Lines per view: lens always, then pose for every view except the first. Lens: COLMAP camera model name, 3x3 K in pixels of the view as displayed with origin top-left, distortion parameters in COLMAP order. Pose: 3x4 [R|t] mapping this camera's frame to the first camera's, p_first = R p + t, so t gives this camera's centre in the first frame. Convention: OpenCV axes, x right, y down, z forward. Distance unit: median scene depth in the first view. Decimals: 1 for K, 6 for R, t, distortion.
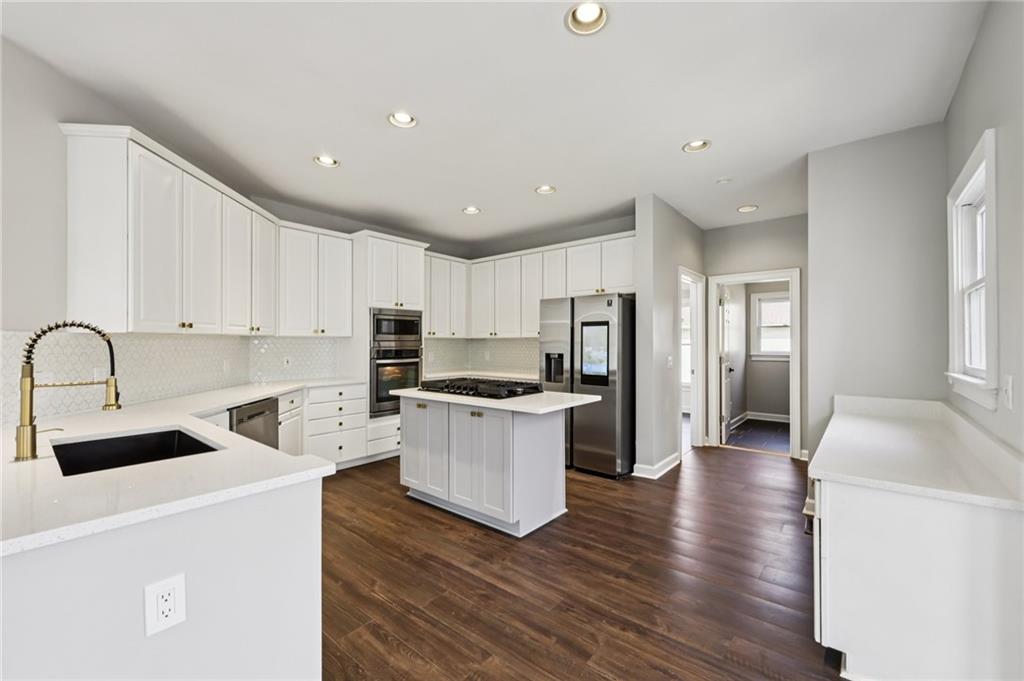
lens RADIAL K [[420.1, 0, 512.0], [0, 420.1, 340.5], [0, 0, 1]] dist [-0.000637, -0.000260]
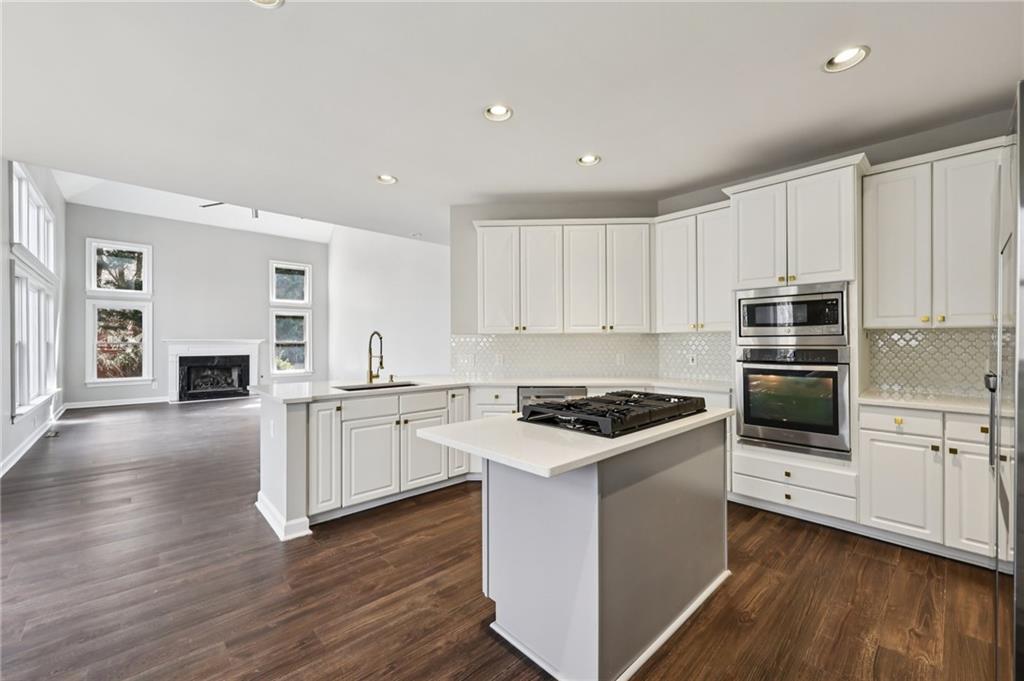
lens RADIAL K [[410.6, 0, 510.1], [0, 410.6, 339.1], [0, 0, 1]] dist [-0.001752, 0.000074]
pose [[-0.125883, -0.003891, -0.992037, 0.420831], [0.007964, 0.999956, -0.004932, 0.005950], [0.992013, -0.008522, -0.125846, 0.699481]]
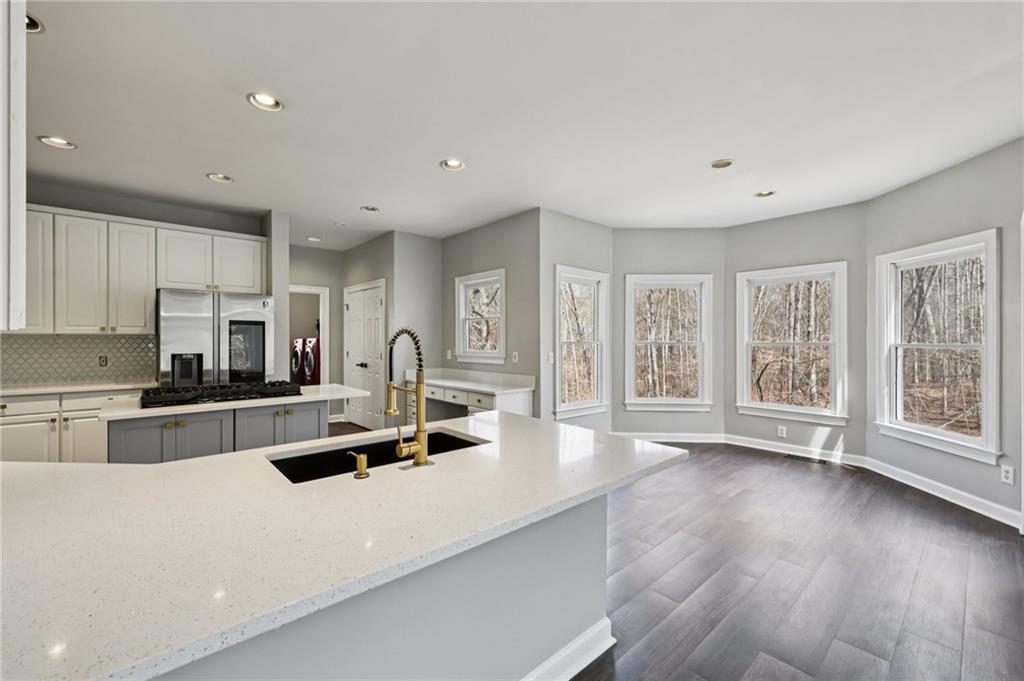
lens RADIAL K [[420.1, 0, 512.0], [0, 420.1, 340.5], [0, 0, 1]] dist [-0.000637, -0.000260]
pose [[0.141327, -0.004118, 0.989954, -0.667899], [-0.008039, 0.999954, 0.005307, -0.007225], [-0.989930, -0.008708, 0.141288, 0.204004]]
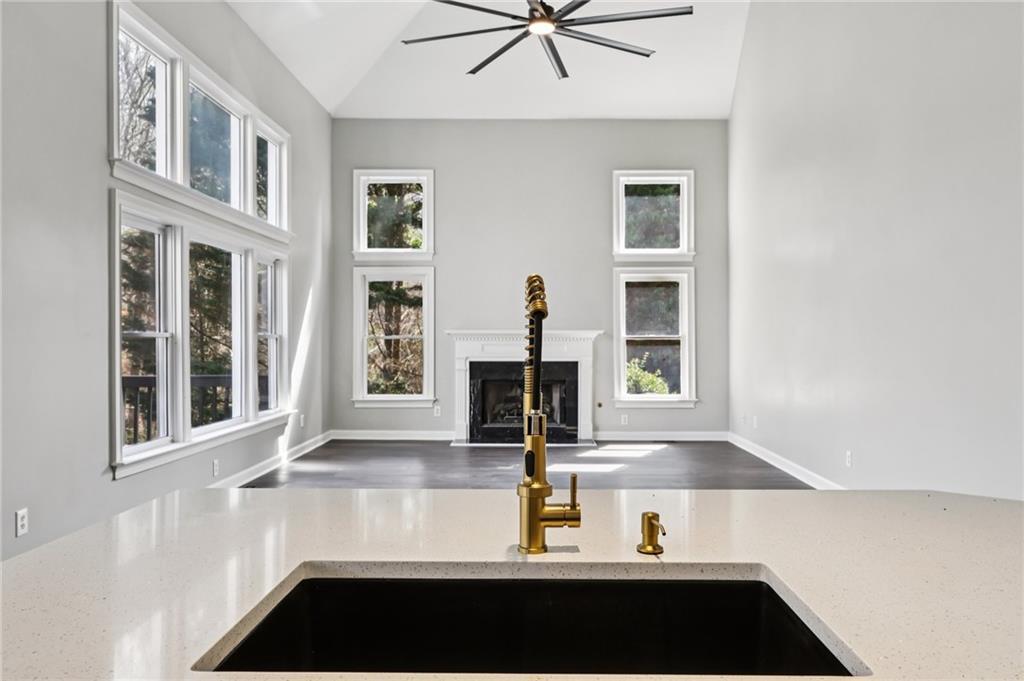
lens RADIAL K [[757.3, 0, 534.3], [0, 757.3, 333.1], [0, 0, 1]] dist [-0.003783, -0.000105]
pose [[-0.766656, -0.002291, -0.642054, -0.177304], [0.003211, 0.999967, -0.007402, 0.005716], [0.642050, -0.007737, -0.766623, 0.542639]]
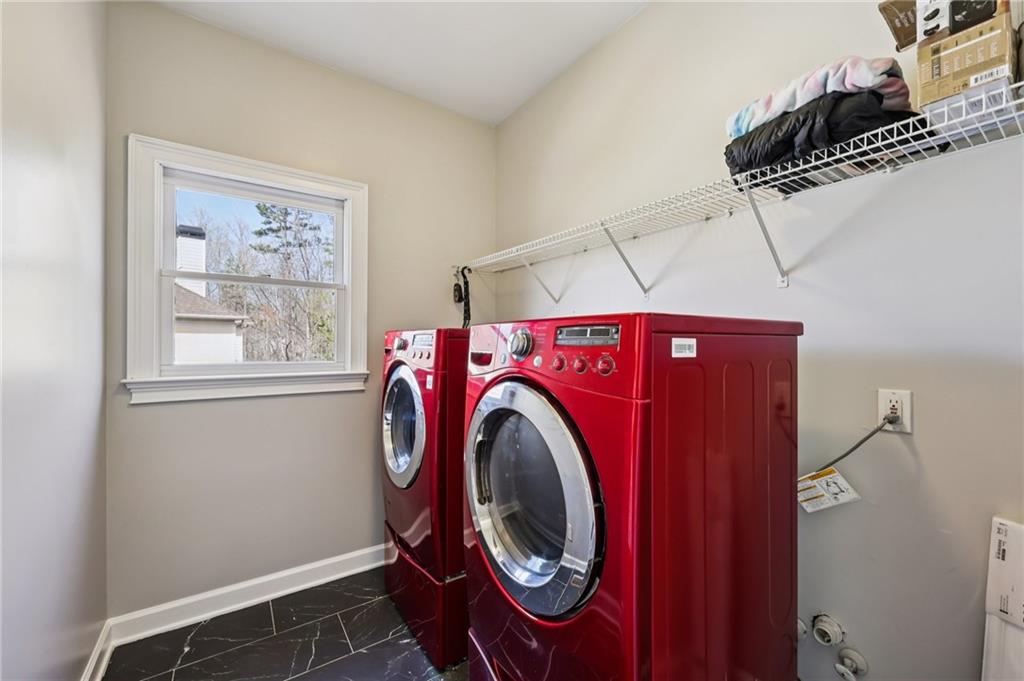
lens RADIAL K [[410.6, 0, 510.1], [0, 410.6, 339.1], [0, 0, 1]] dist [-0.001752, 0.000074]
pose [[0.267251, 0.005352, 0.963612, 0.656748], [-0.012895, 0.999915, -0.001978, 0.010673], [-0.963541, -0.011897, 0.267297, 1.189131]]
